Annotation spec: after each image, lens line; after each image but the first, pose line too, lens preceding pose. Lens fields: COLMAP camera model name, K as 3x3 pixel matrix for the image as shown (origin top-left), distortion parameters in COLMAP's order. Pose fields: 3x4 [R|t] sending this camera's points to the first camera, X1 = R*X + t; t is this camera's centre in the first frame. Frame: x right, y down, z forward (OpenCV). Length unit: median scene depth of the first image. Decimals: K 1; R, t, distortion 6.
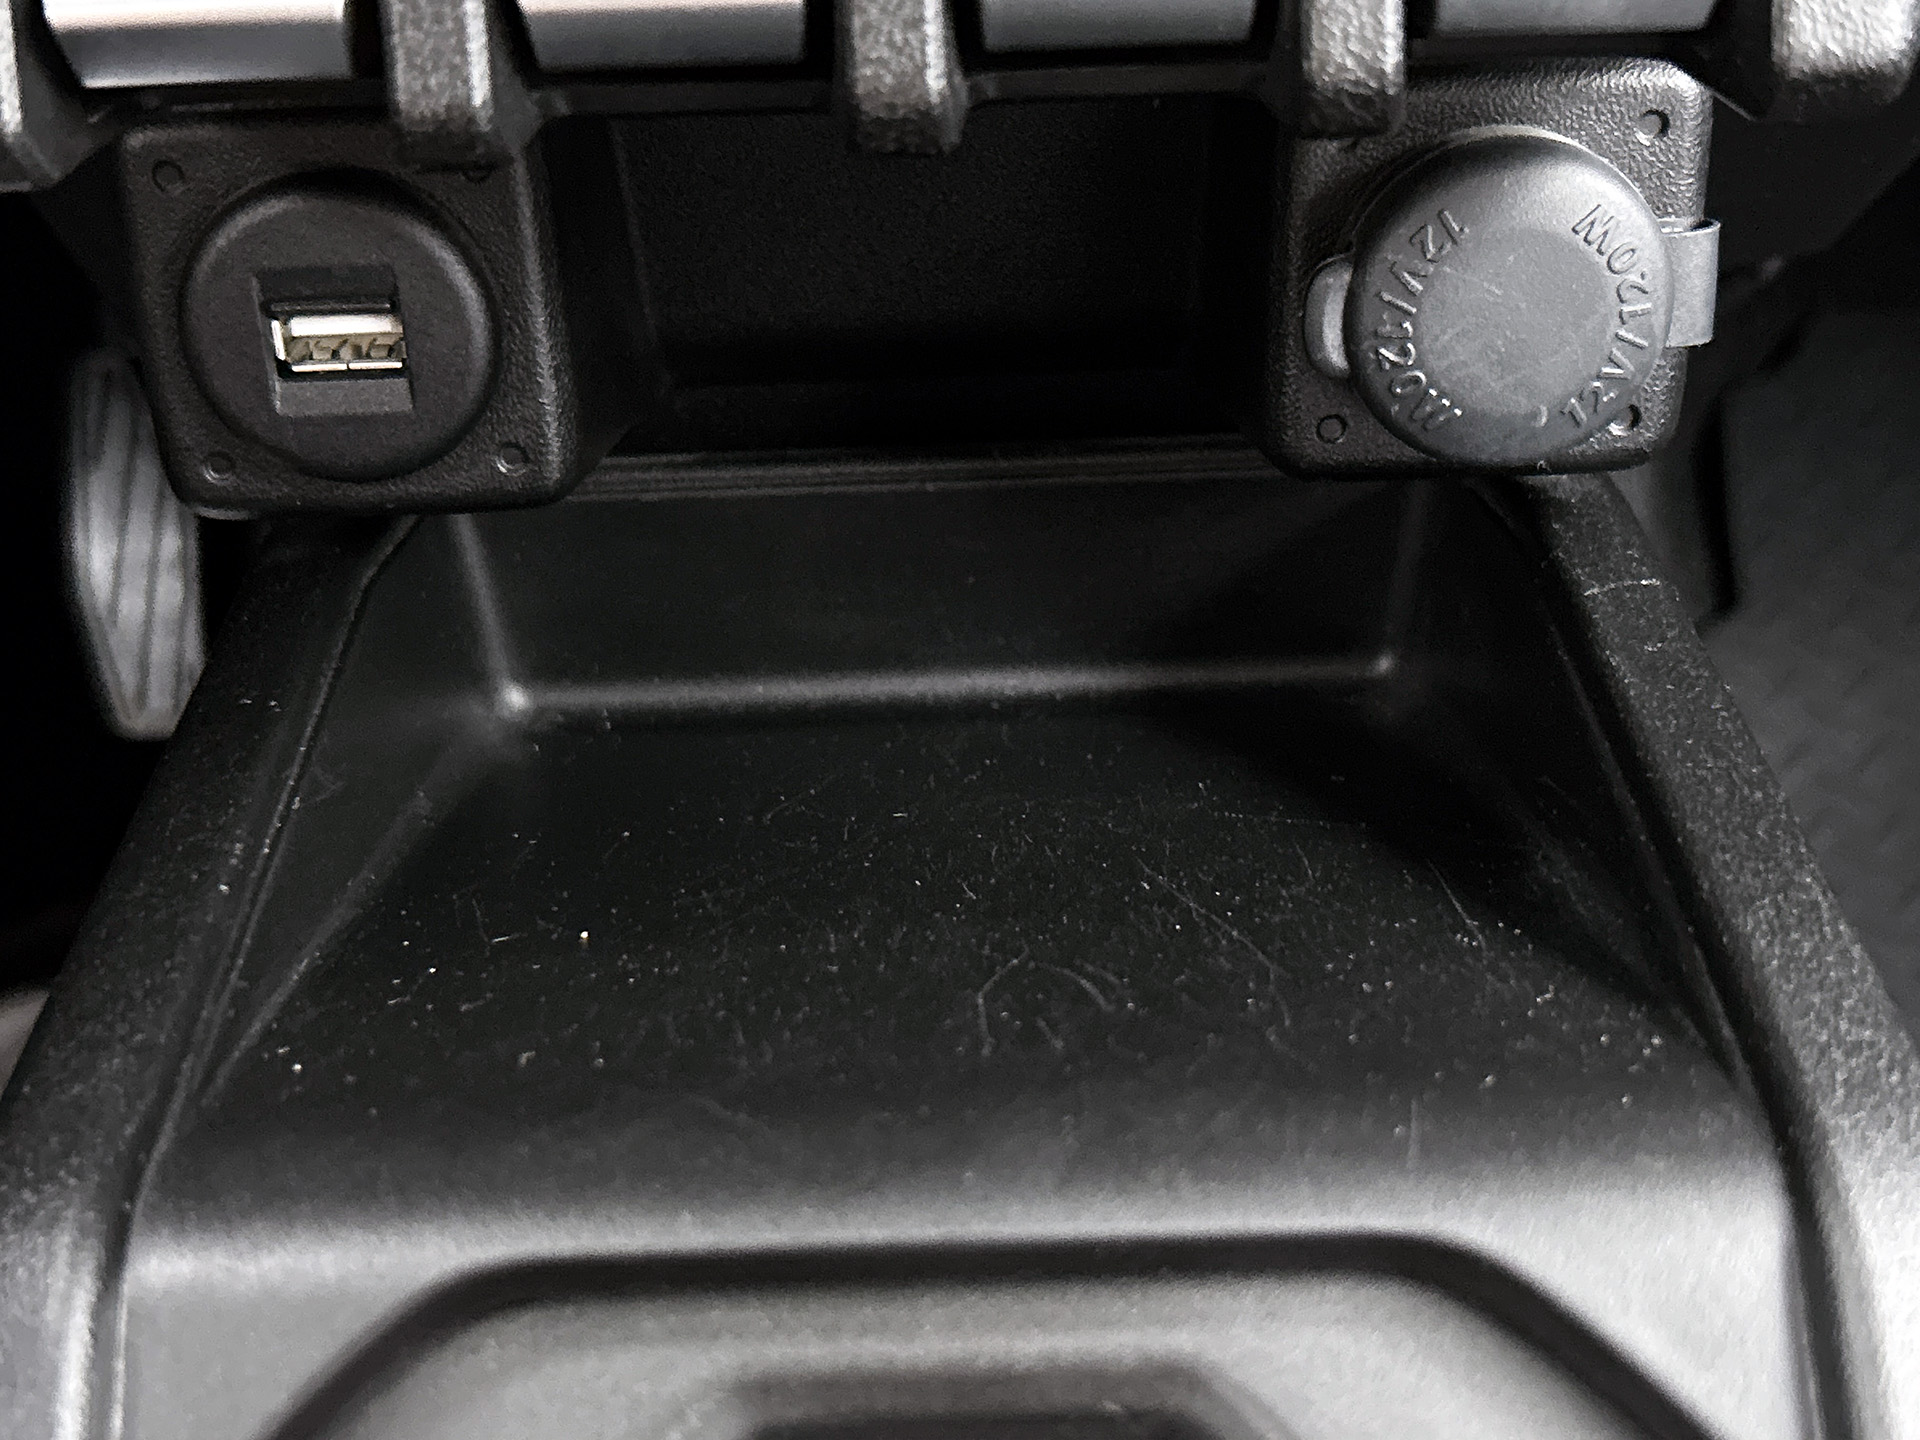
lens RADIAL K [[2477.7, 0, 960.0], [0, 2477.7, 720.0], [0, 0, 1]] dist [0.113787, -0.043959]
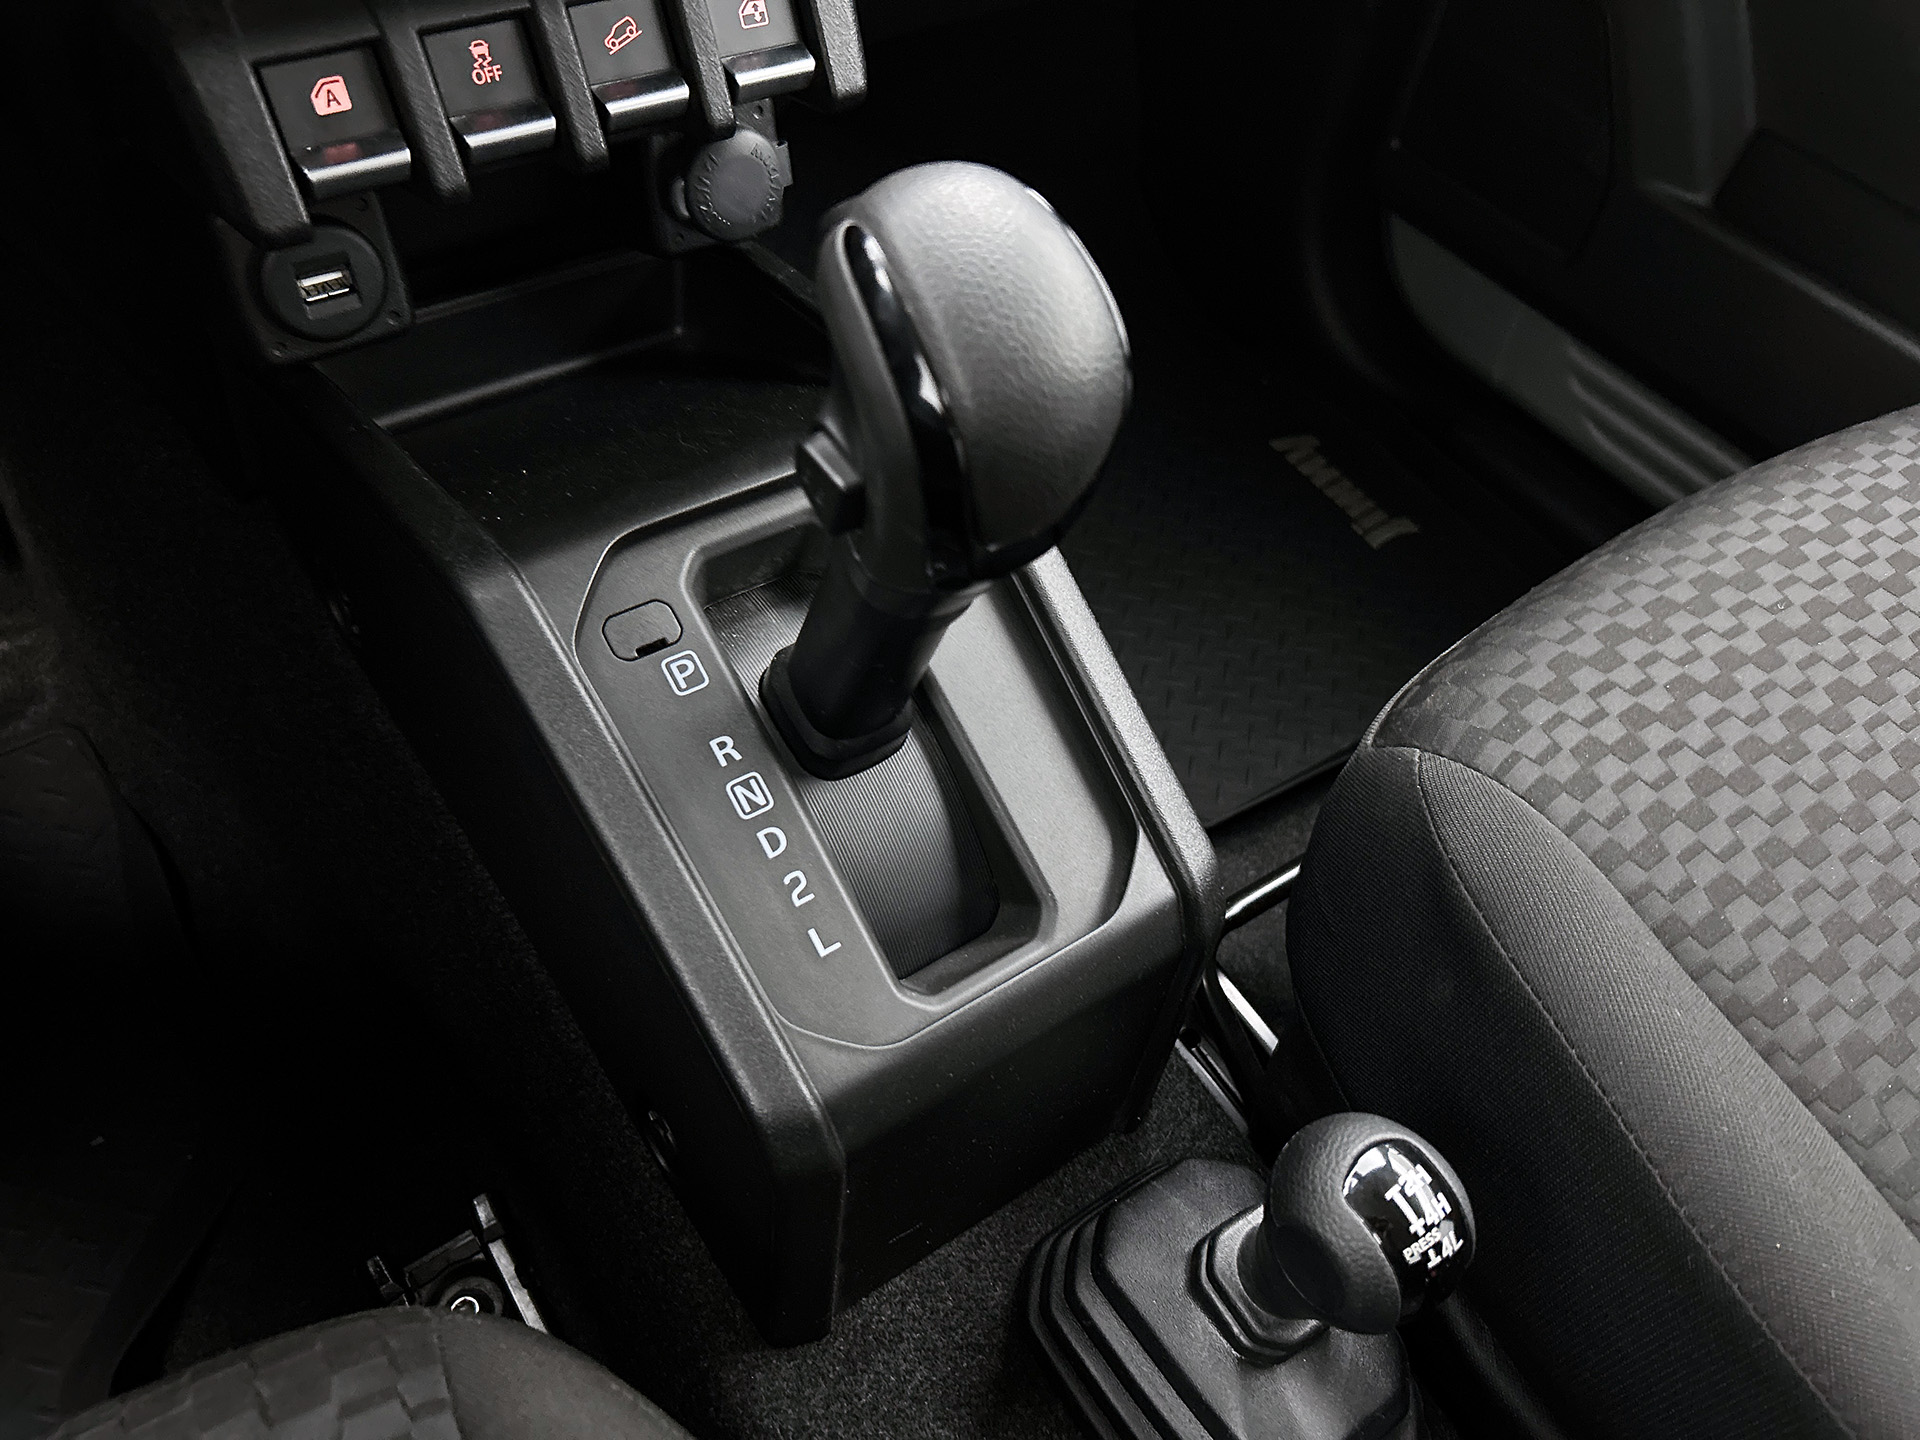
lens RADIAL K [[1539.9, 0, 960.0], [0, 1539.9, 720.0], [0, 0, 1]] dist [0.009856, 0.004983]
pose [[0.819405, -0.351041, 0.453150, -0.584218], [0.255836, 0.931403, 0.258914, 0.018984], [-0.512955, -0.096223, 0.853006, -0.711027]]
